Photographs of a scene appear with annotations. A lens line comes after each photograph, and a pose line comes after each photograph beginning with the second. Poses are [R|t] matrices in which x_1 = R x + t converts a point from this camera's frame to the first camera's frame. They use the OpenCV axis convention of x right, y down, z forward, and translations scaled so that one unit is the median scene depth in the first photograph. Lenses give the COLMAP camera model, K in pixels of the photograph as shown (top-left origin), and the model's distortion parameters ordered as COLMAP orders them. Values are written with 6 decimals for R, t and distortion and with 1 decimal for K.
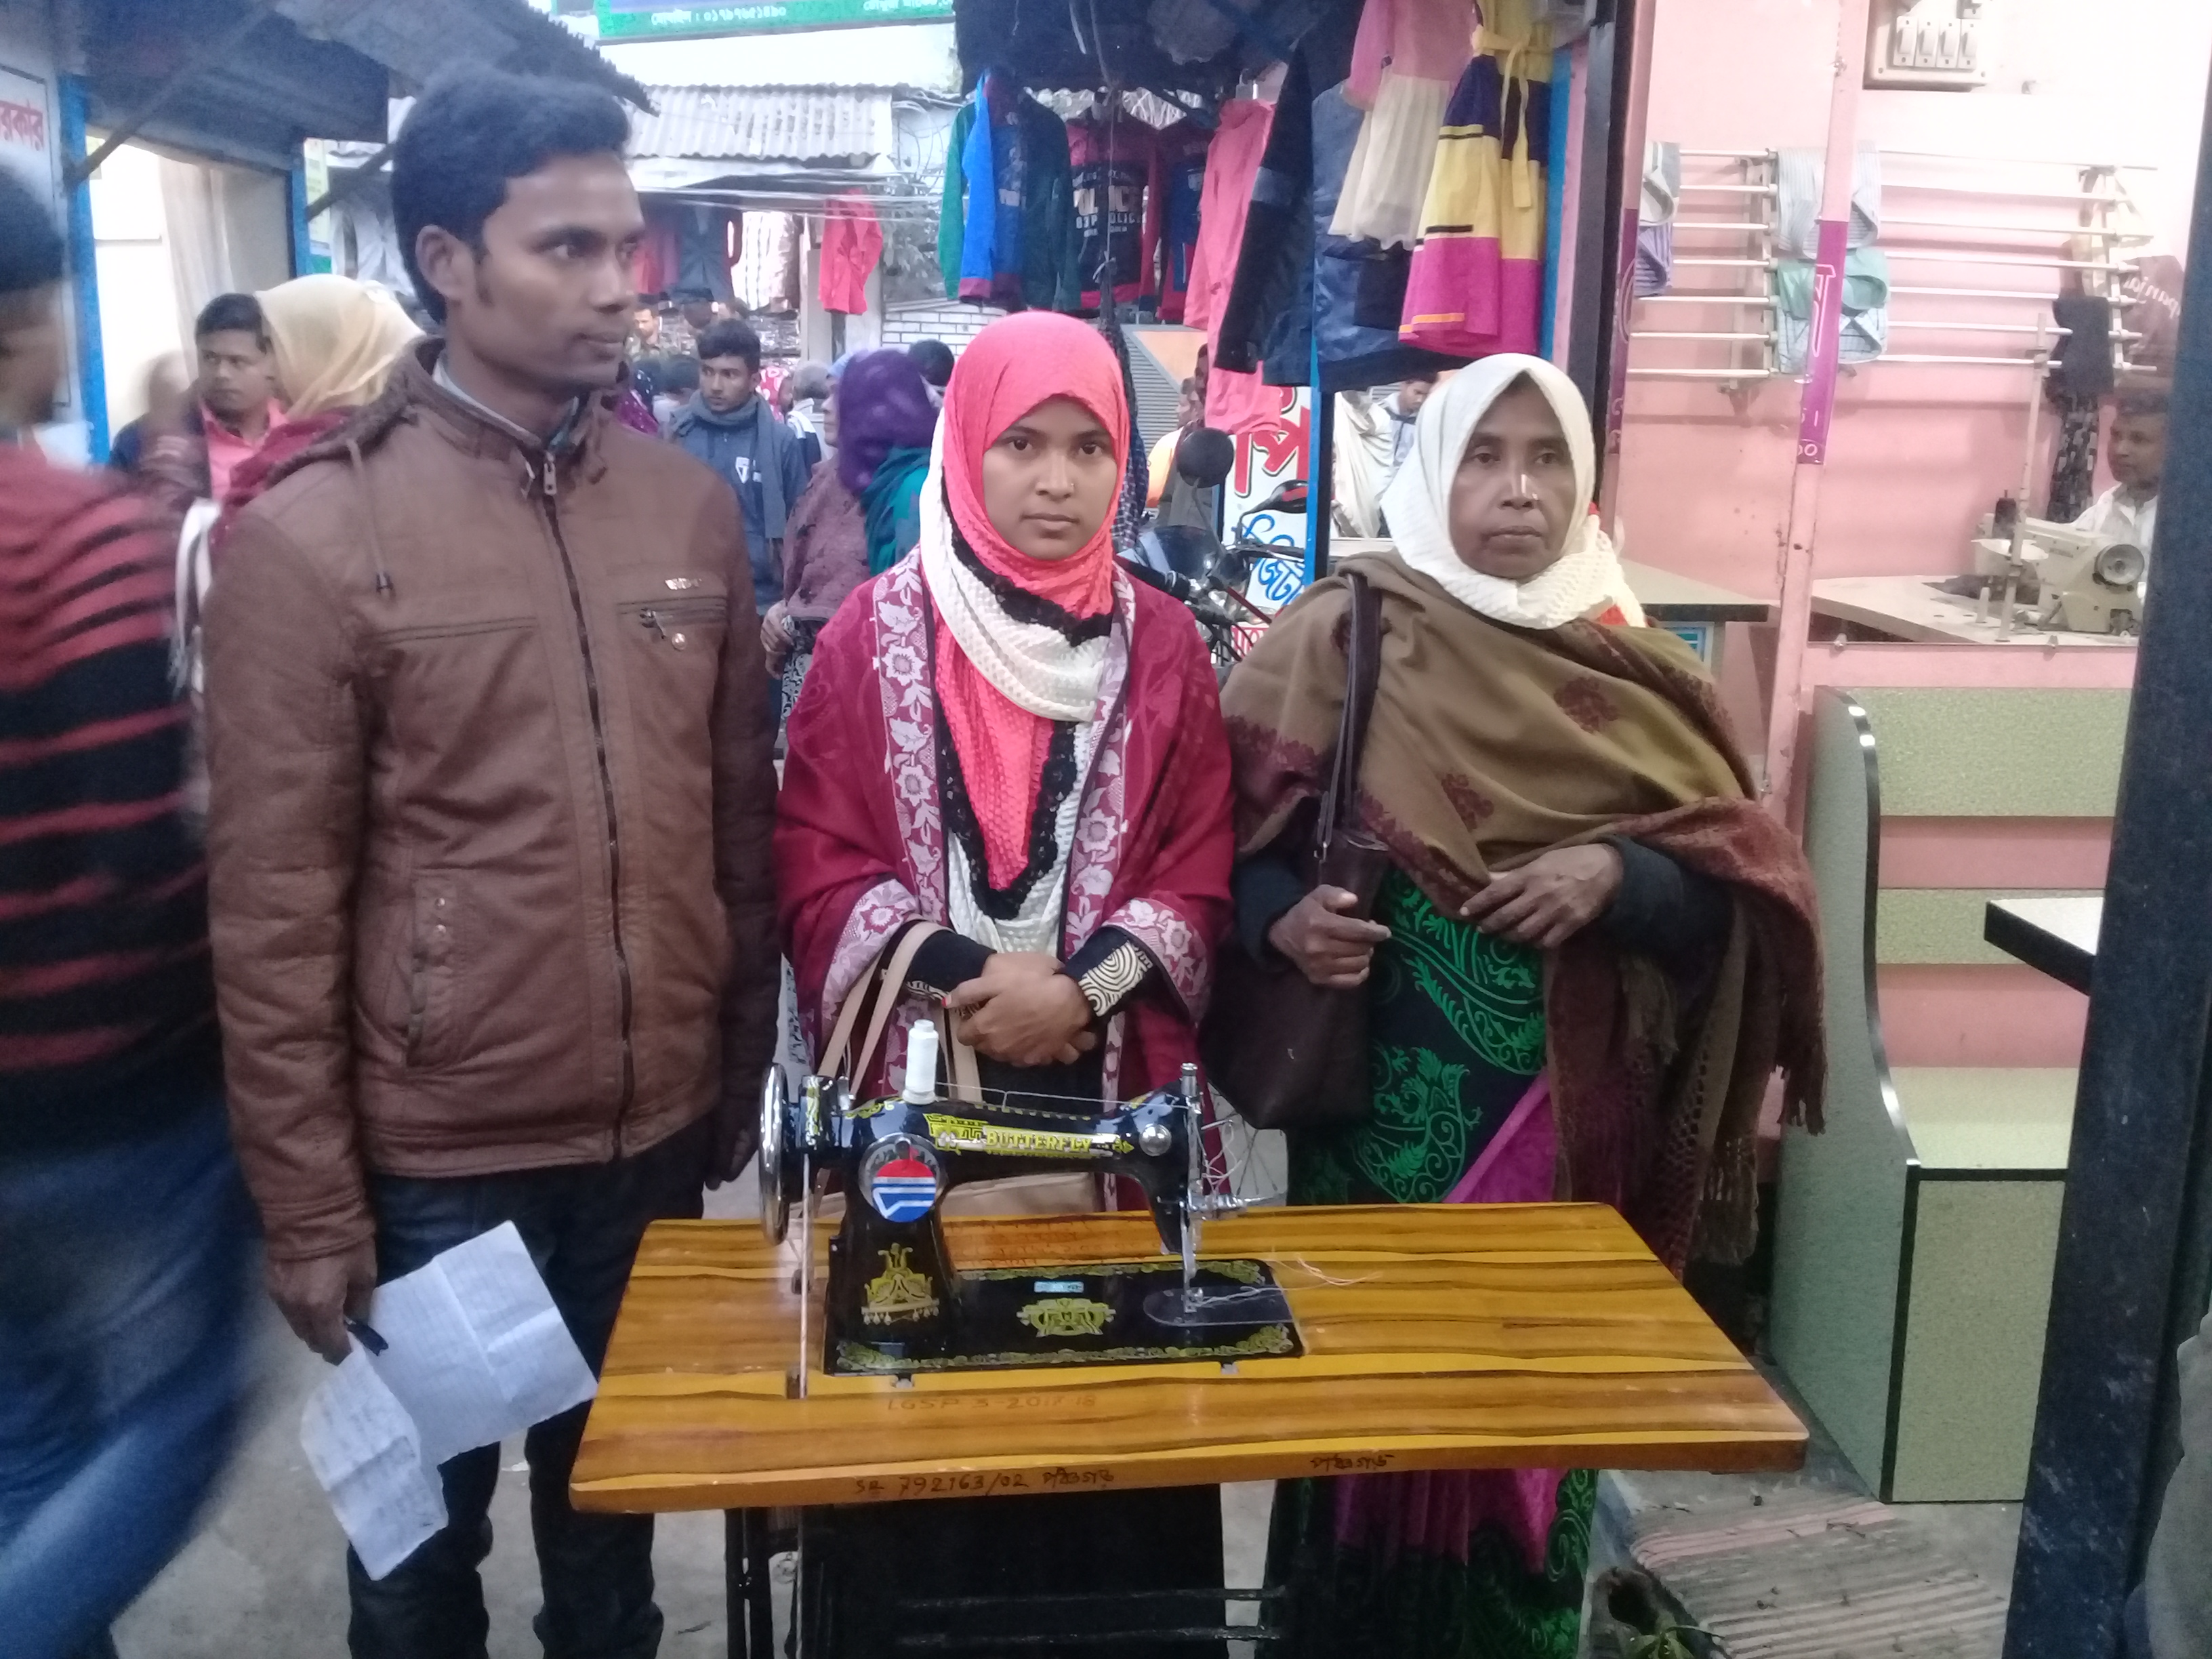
lens RADIAL K [[2011.9, 0, 1068.9], [0, 2011.9, 821.9], [0, 0, 1]] dist [0.073097, -0.153069]
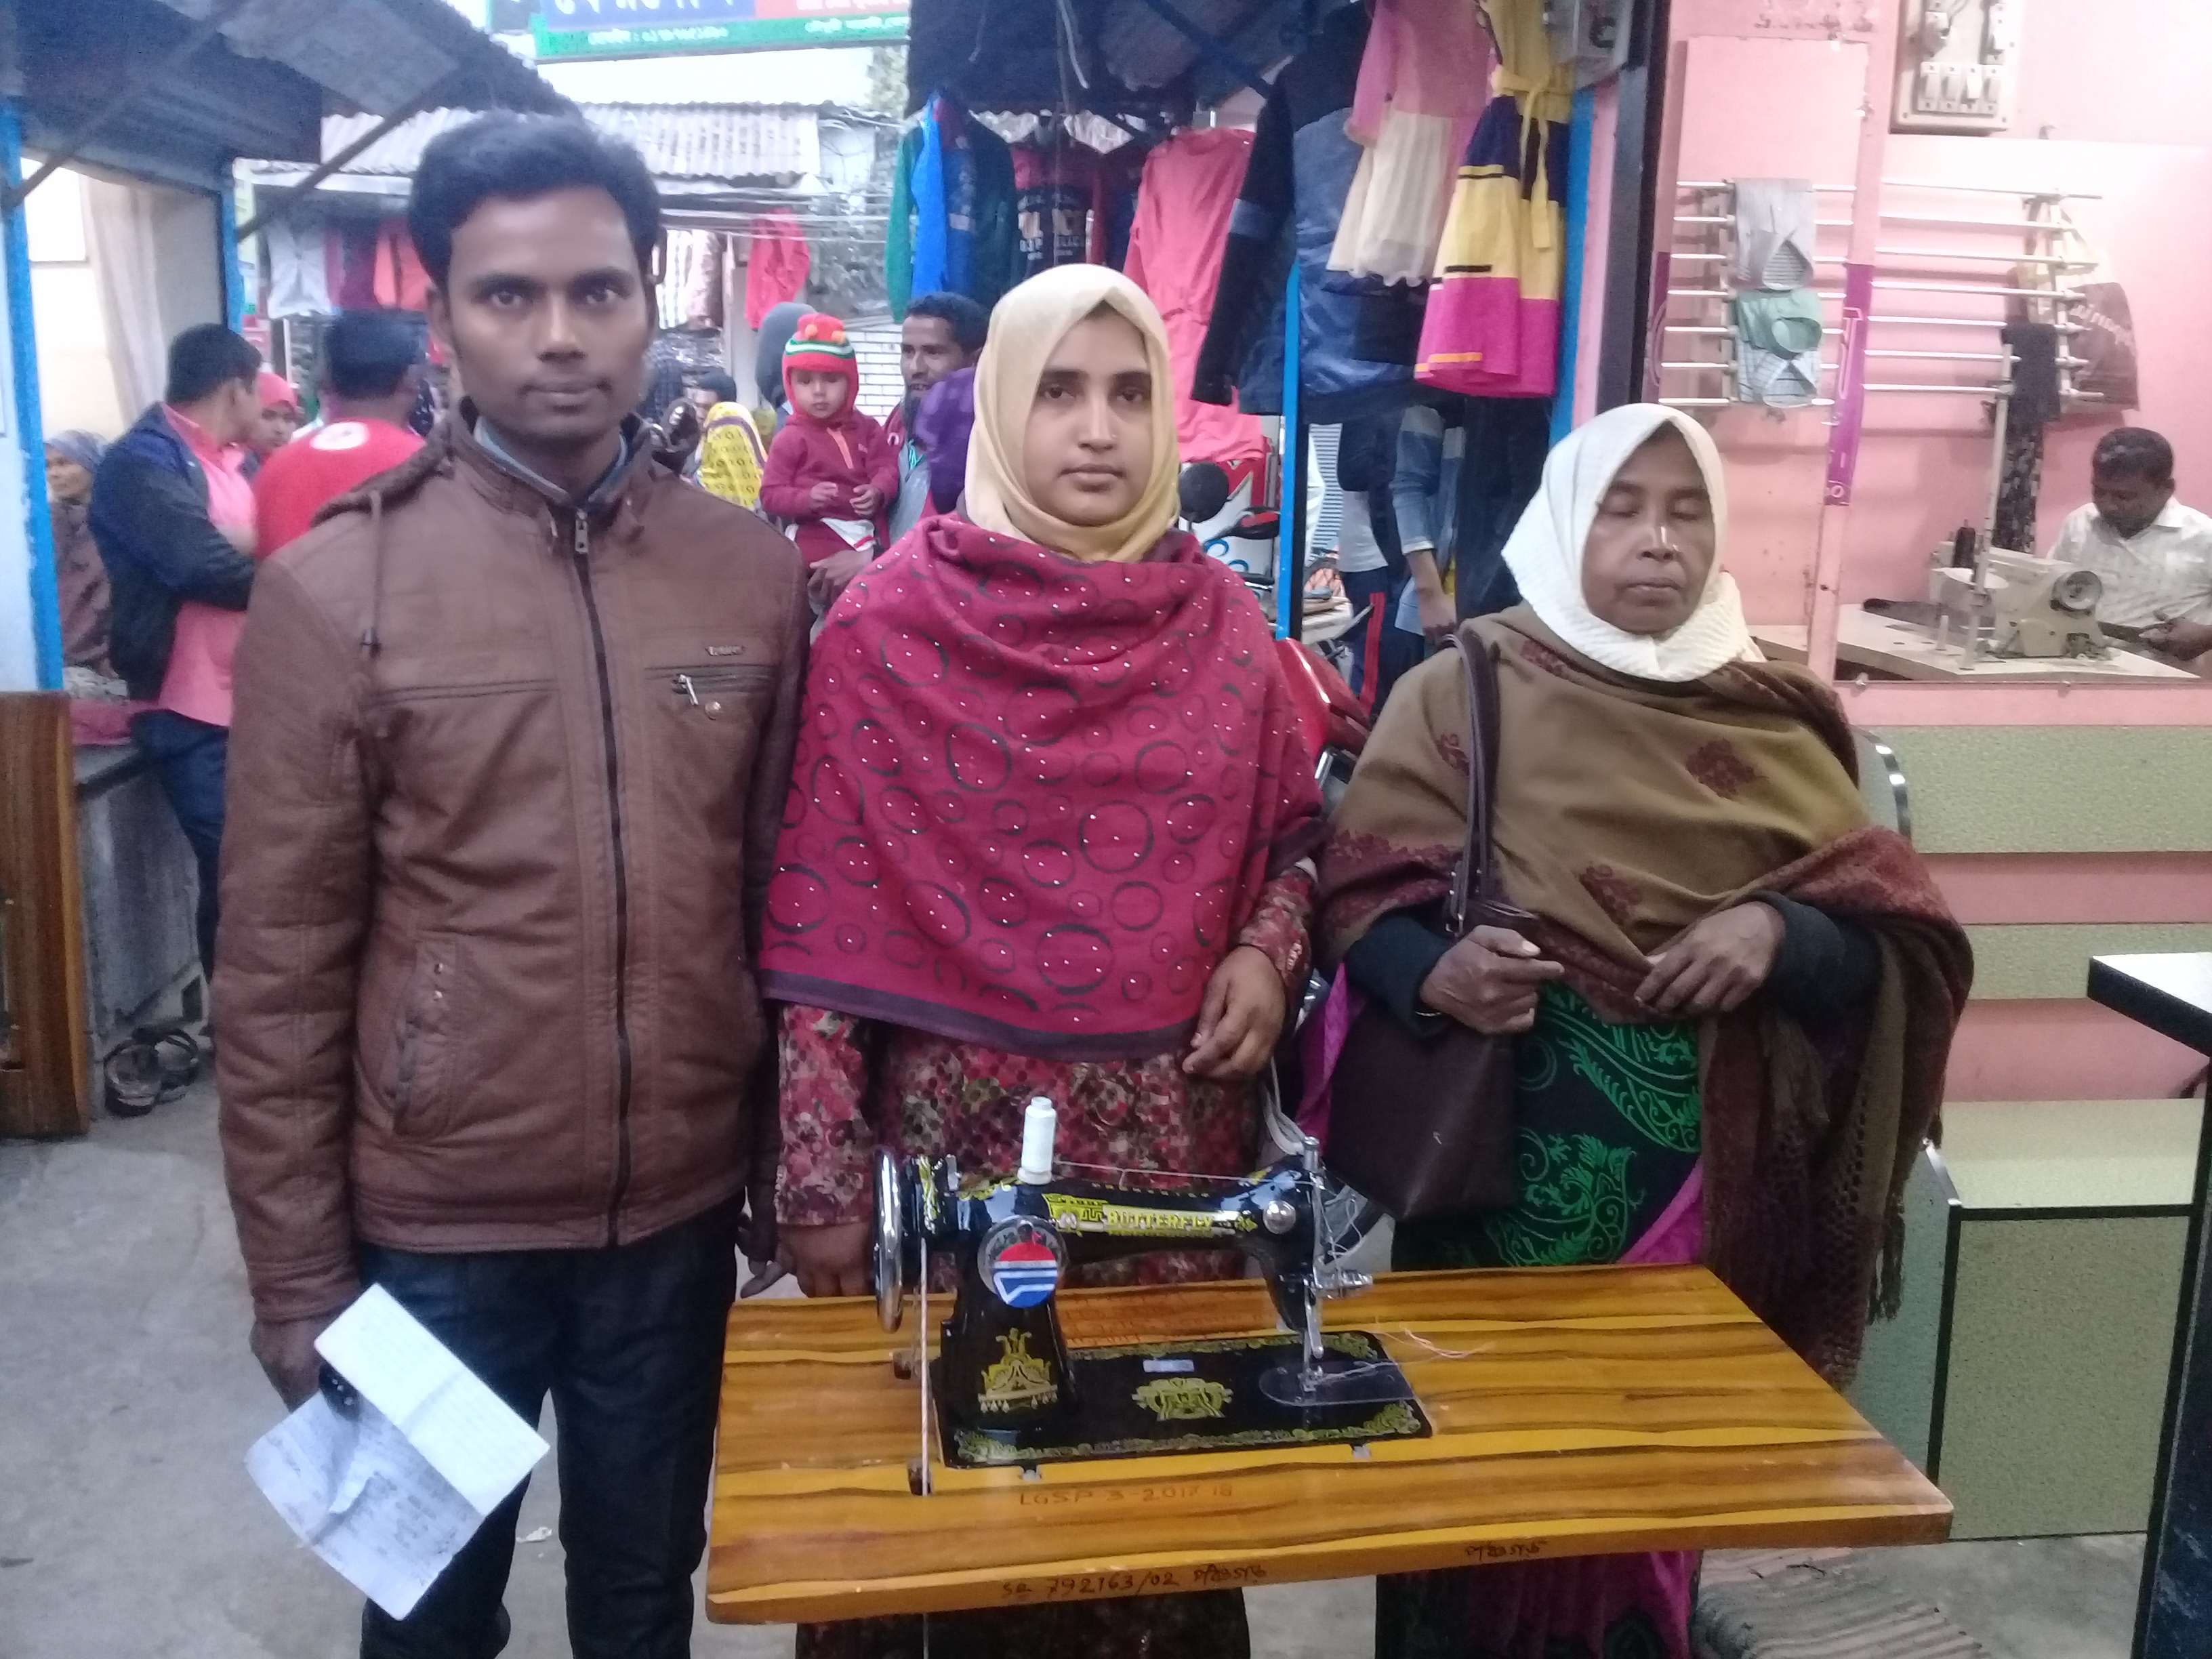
lens RADIAL K [[2011.9, 0, 1068.9], [0, 2011.9, 821.9], [0, 0, 1]] dist [0.073097, -0.153069]
pose [[0.998905, -0.009414, 0.045830, -0.093719], [0.009720, 0.999932, -0.006467, -0.026071], [-0.045766, 0.006905, 0.998928, 0.024278]]
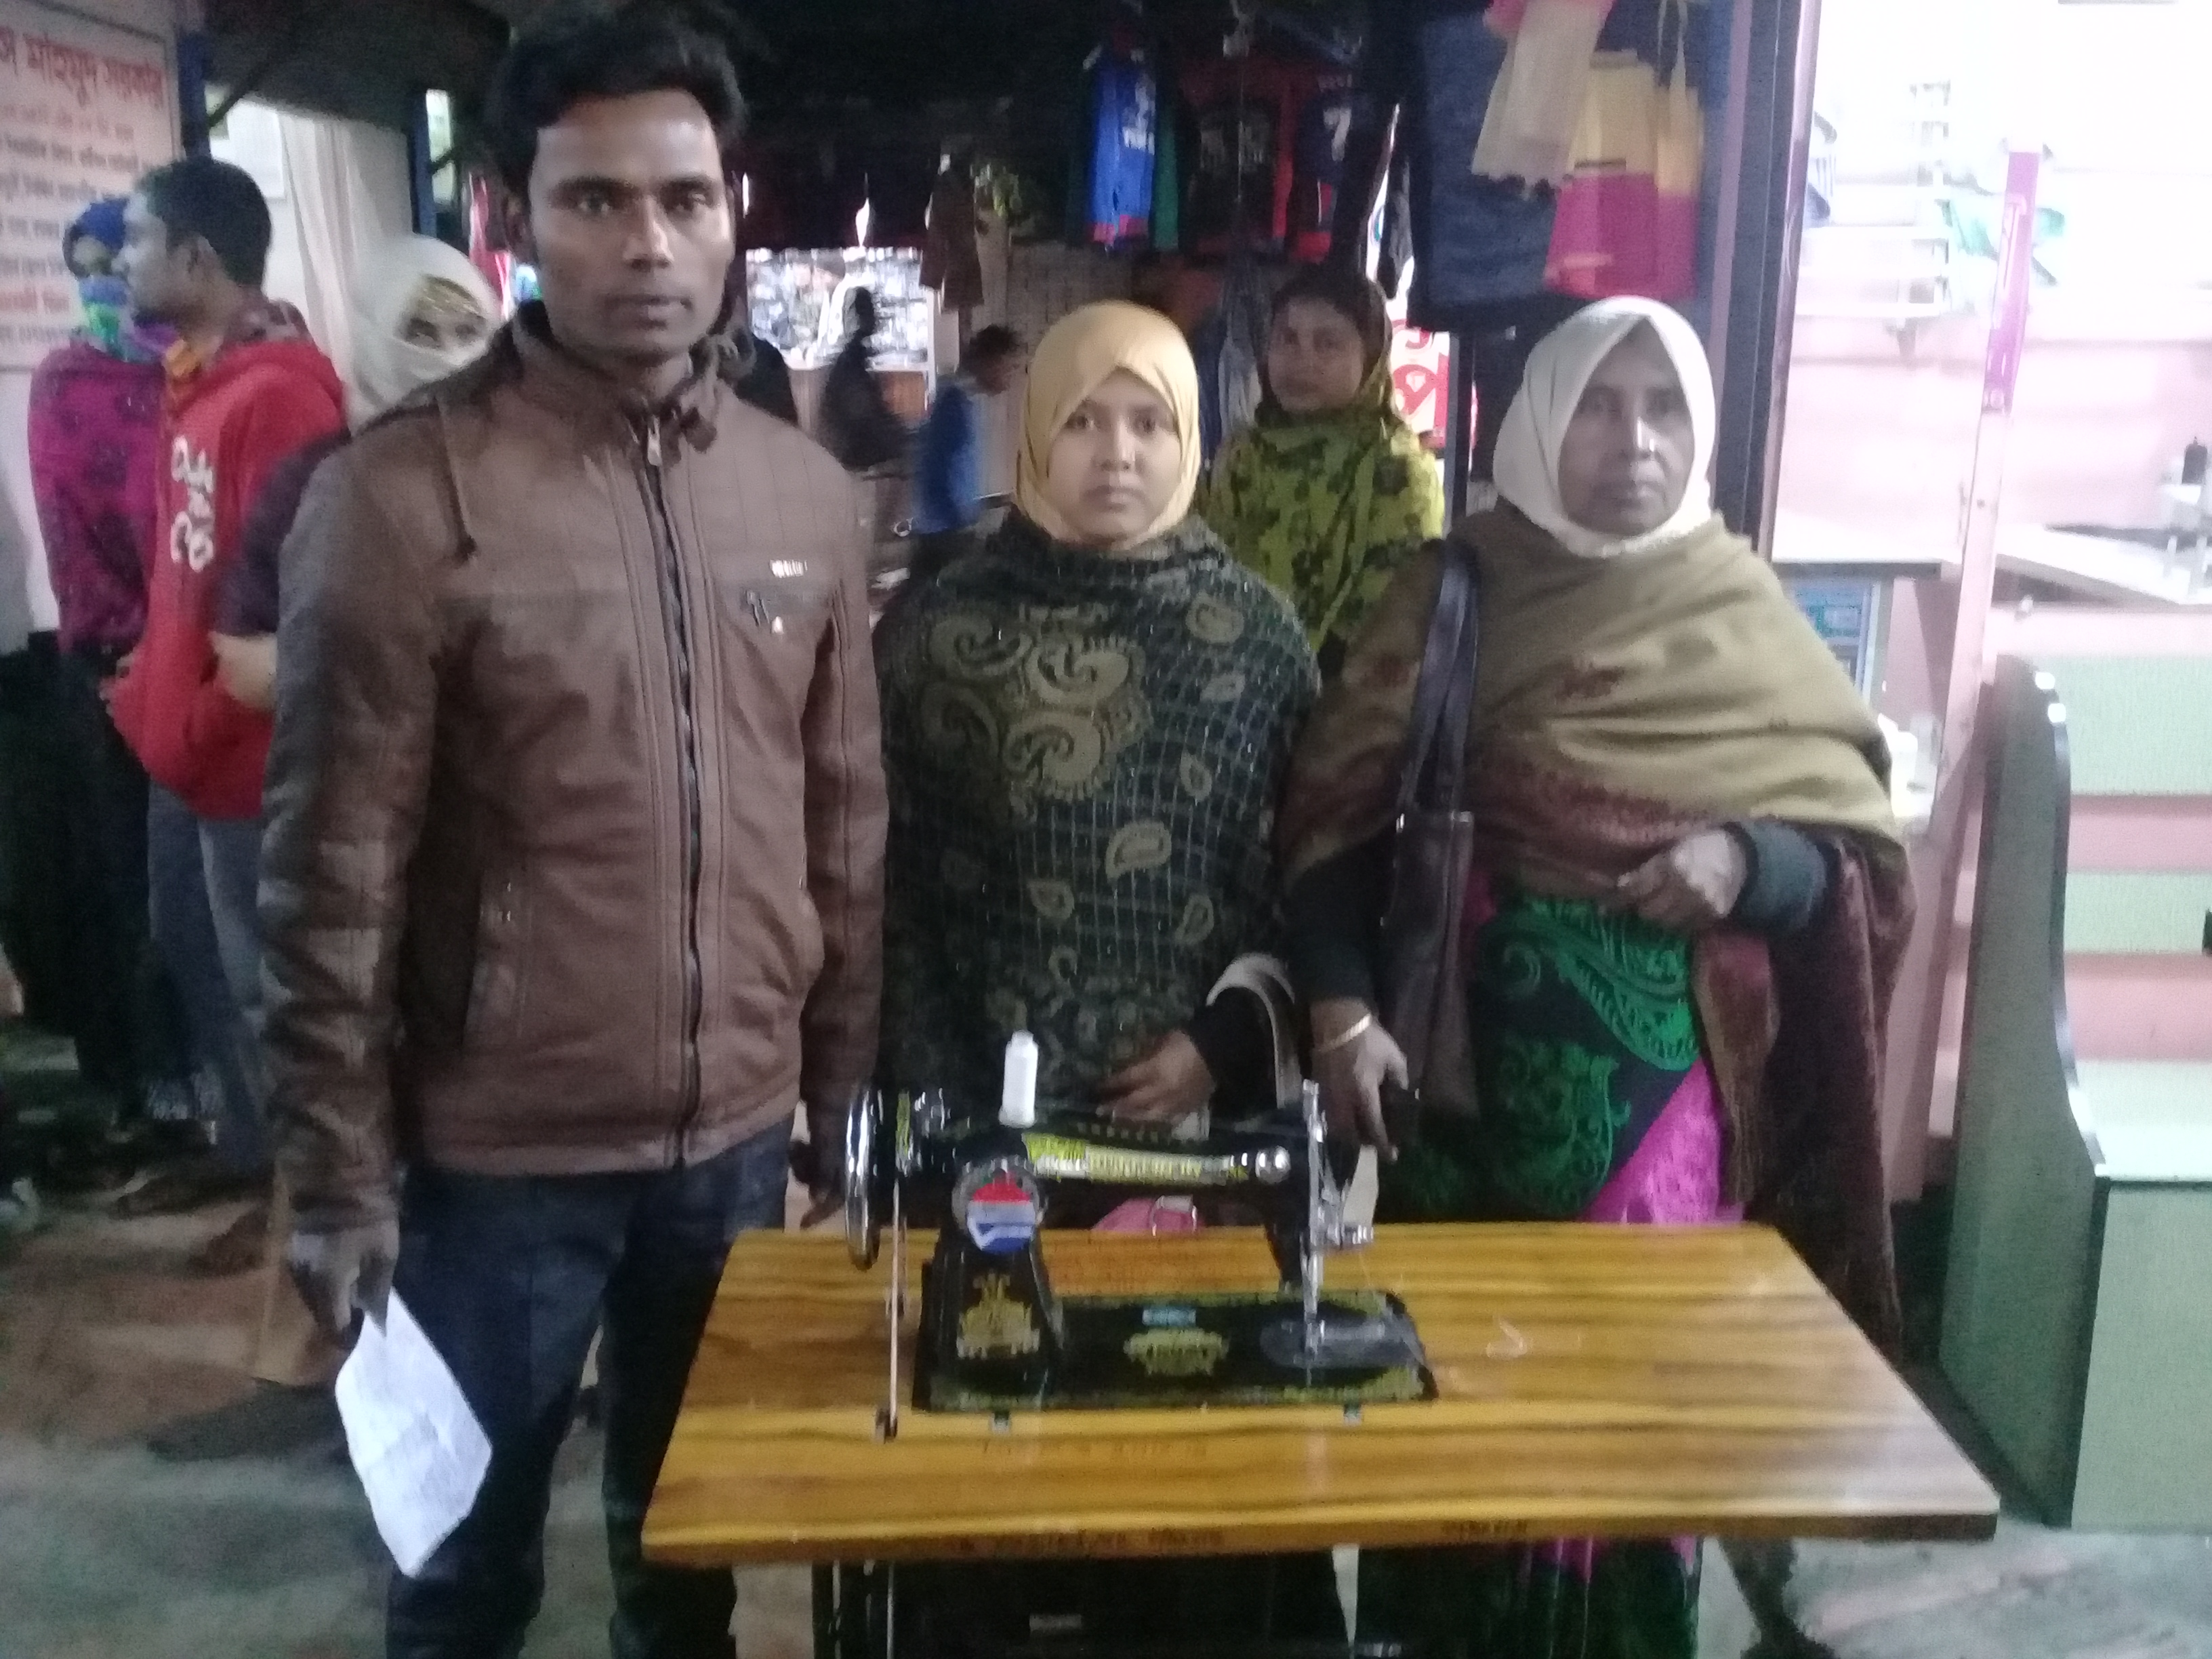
lens RADIAL K [[2020.2, 0, 1069.1], [0, 2020.2, 823.0], [0, 0, 1]] dist [0.073170, -0.163072]
pose [[0.997918, 0.002257, -0.064454, 0.008499], [-0.000628, 0.999680, 0.025293, -0.020281], [0.064490, -0.025200, 0.997600, 0.069094]]
